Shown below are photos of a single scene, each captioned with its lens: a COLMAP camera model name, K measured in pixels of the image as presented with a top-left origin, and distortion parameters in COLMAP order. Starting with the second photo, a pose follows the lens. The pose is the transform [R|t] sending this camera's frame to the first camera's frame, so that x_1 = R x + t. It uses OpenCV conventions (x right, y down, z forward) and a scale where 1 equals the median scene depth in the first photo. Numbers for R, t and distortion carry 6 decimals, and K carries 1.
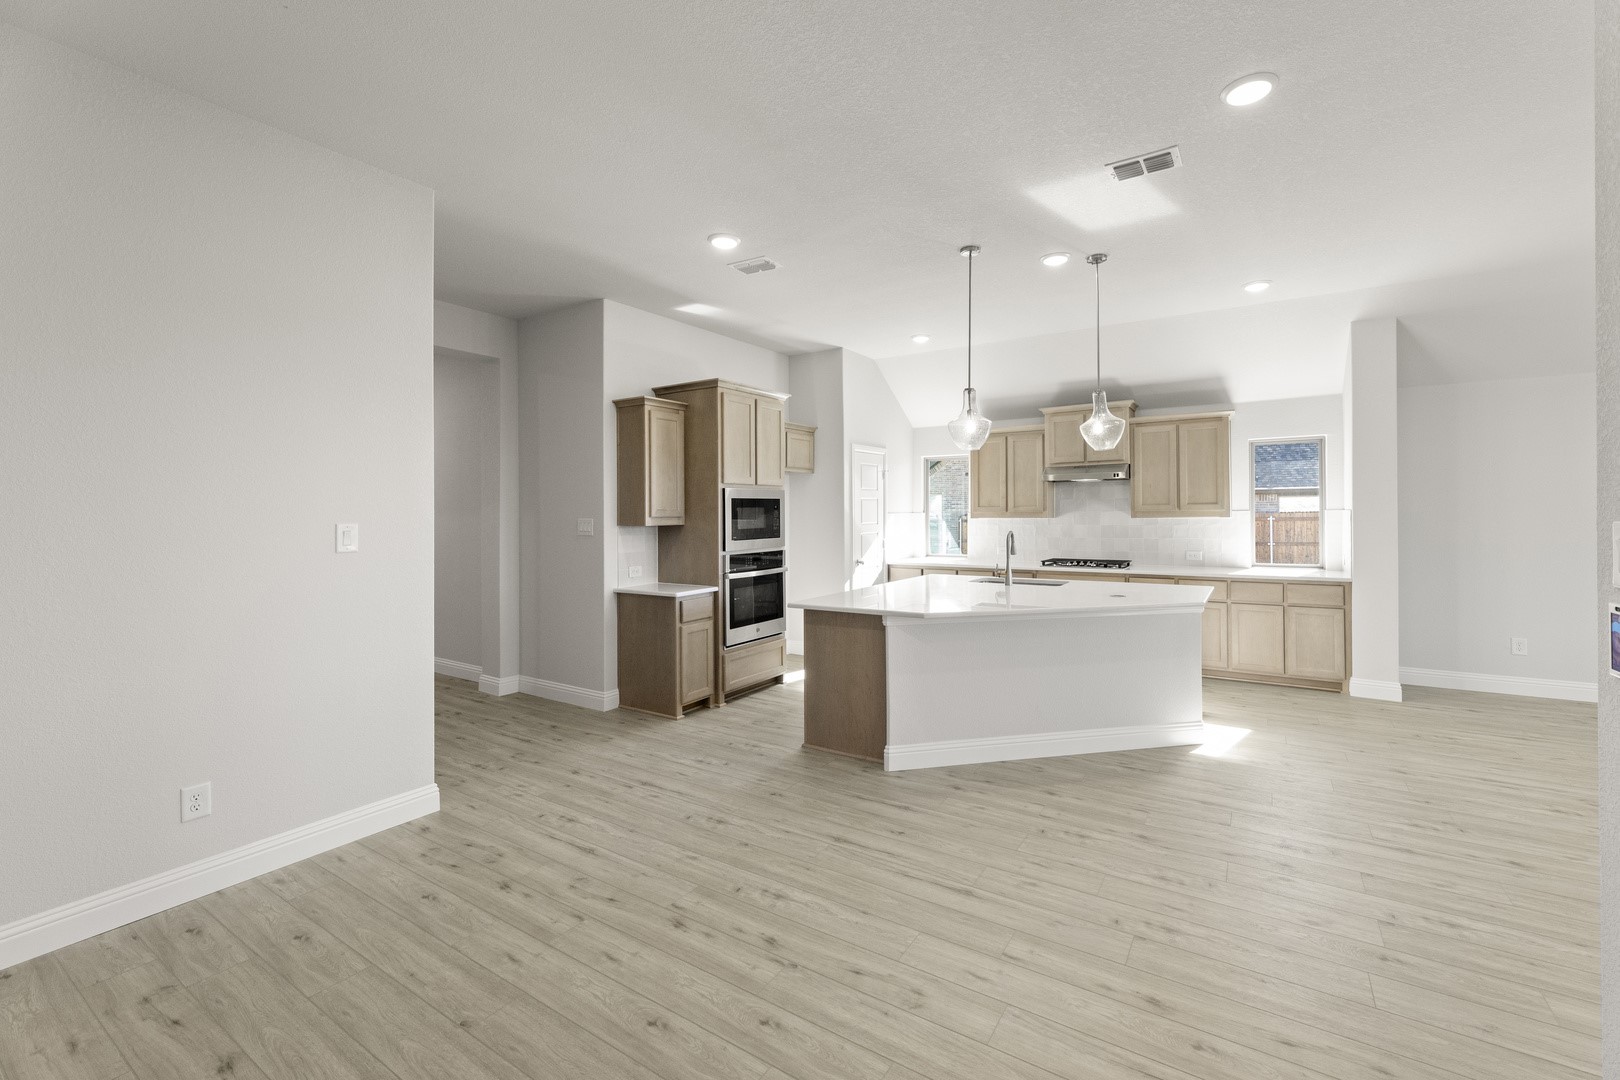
lens RADIAL K [[660.3, 0, 812.1], [0, 660.3, 552.7], [0, 0, 1]] dist [0.000008, -0.000233]
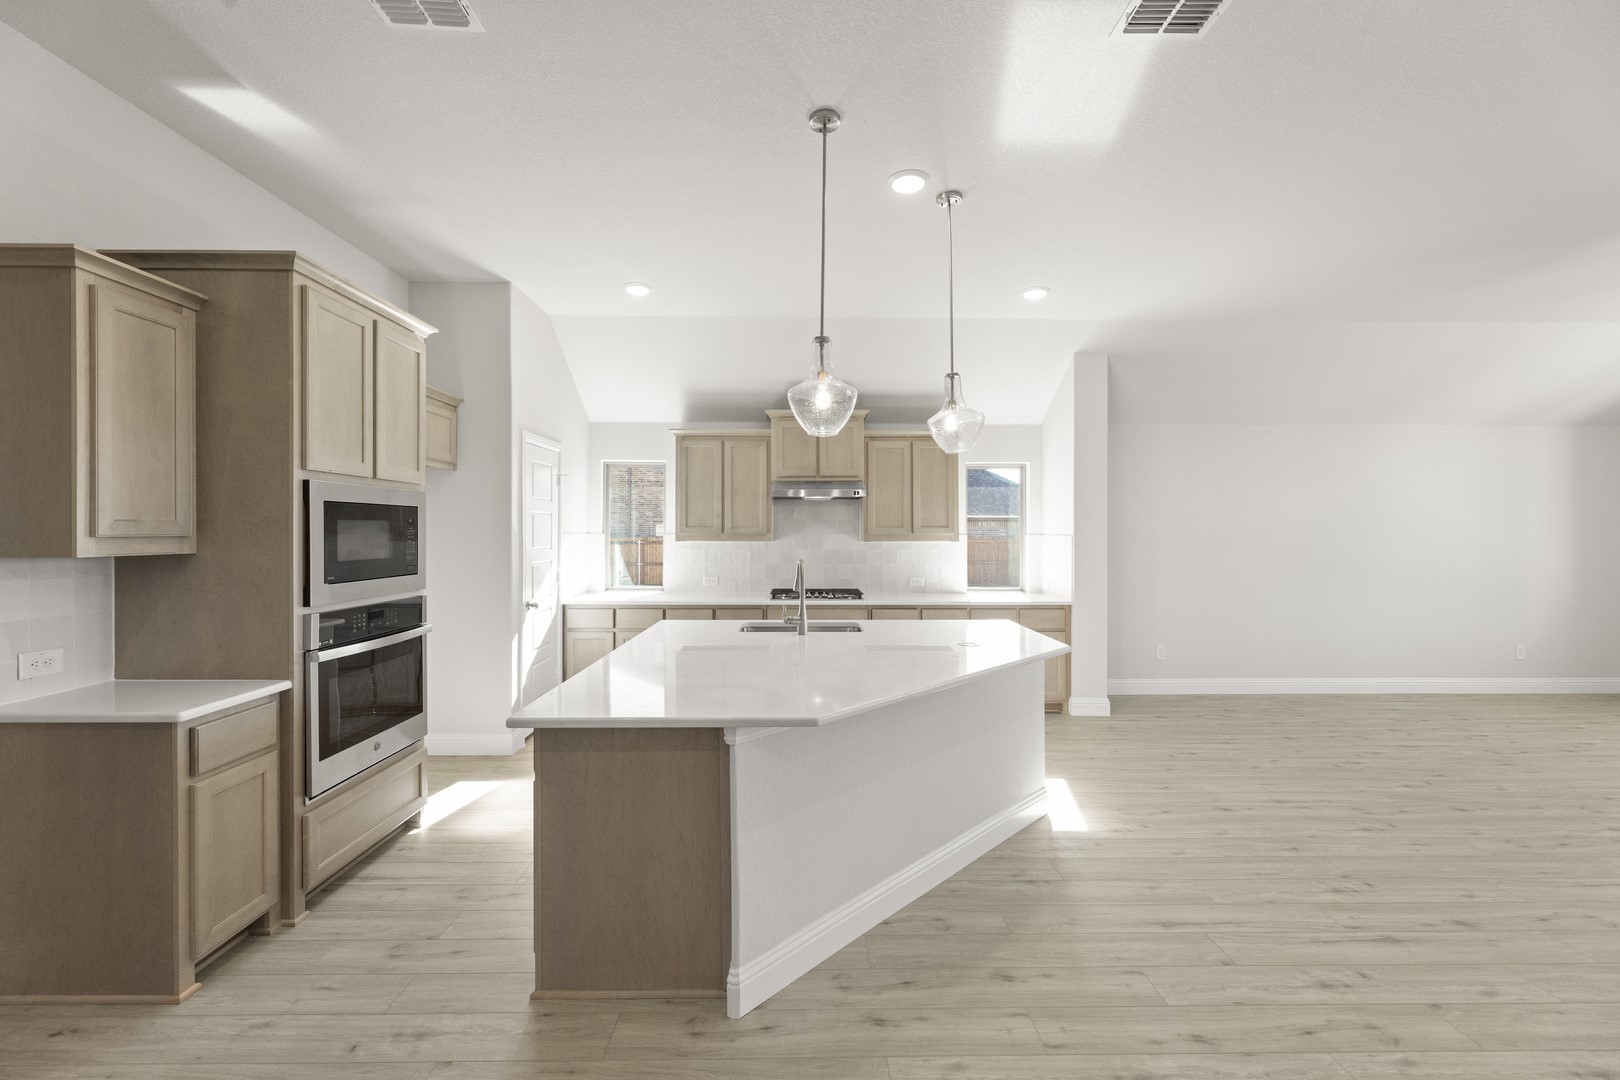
lens RADIAL K [[660.3, 0, 812.1], [0, 660.3, 552.7], [0, 0, 1]] dist [0.000008, -0.000233]
pose [[0.828125, -0.006009, 0.560512, -0.094537], [0.024824, 0.999355, -0.025962, -0.020190], [-0.559994, 0.035414, 0.827739, 0.369094]]
